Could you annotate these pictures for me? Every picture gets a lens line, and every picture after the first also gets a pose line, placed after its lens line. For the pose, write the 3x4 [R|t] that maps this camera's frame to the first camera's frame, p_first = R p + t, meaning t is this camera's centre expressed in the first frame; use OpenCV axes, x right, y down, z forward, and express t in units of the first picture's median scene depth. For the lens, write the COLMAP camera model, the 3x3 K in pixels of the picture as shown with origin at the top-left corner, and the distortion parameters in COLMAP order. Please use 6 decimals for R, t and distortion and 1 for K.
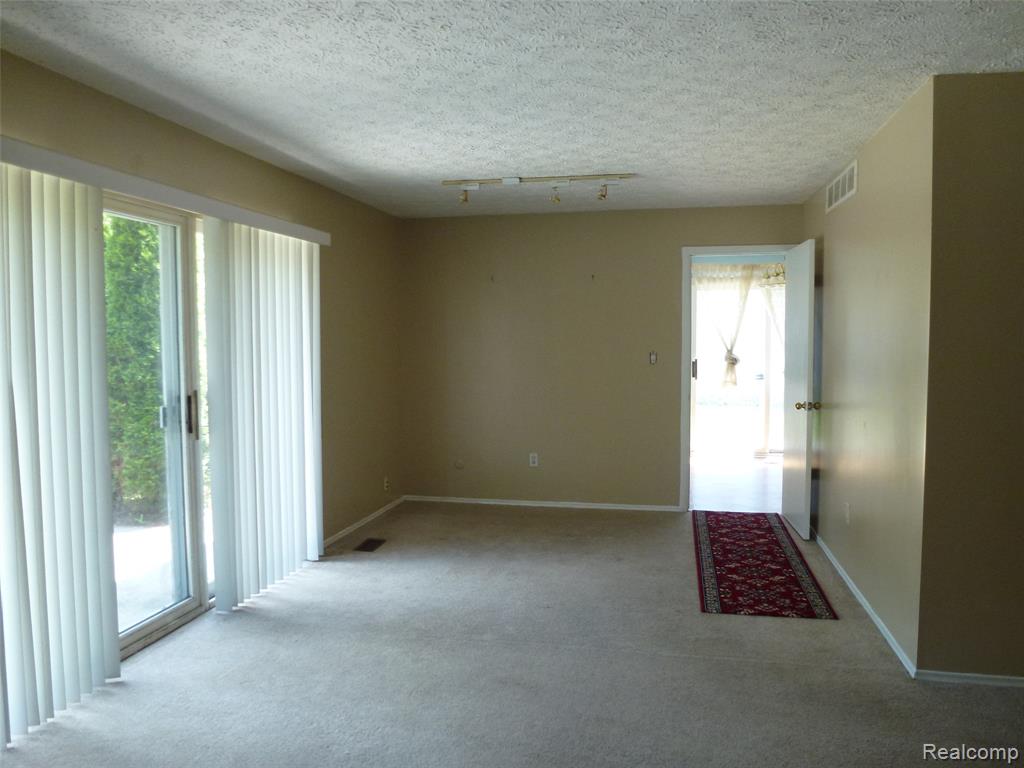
lens RADIAL K [[733.7, 0, 513.6], [0, 733.7, 380.5], [0, 0, 1]] dist [-0.054277, 0.006420]
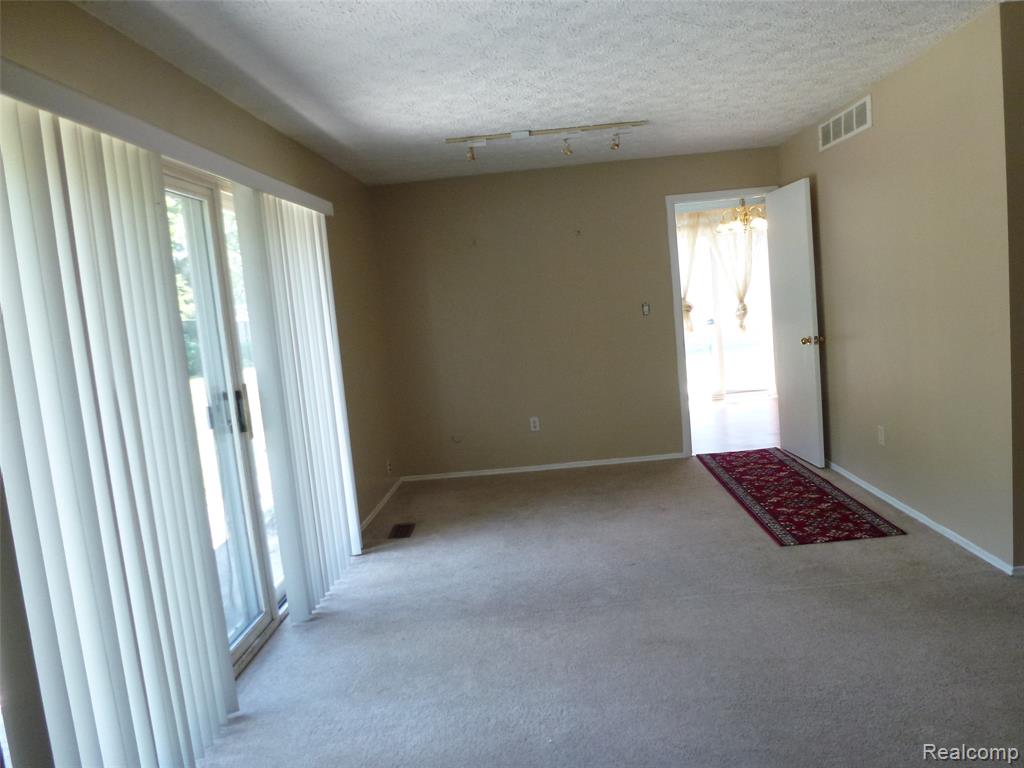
lens RADIAL K [[733.7, 0, 513.6], [0, 733.7, 380.5], [0, 0, 1]] dist [-0.054277, 0.006420]
pose [[0.980986, -0.106133, 0.162488, -0.220229], [0.099403, 0.993839, 0.049025, -0.001014], [-0.166690, -0.031941, 0.985492, 0.054378]]
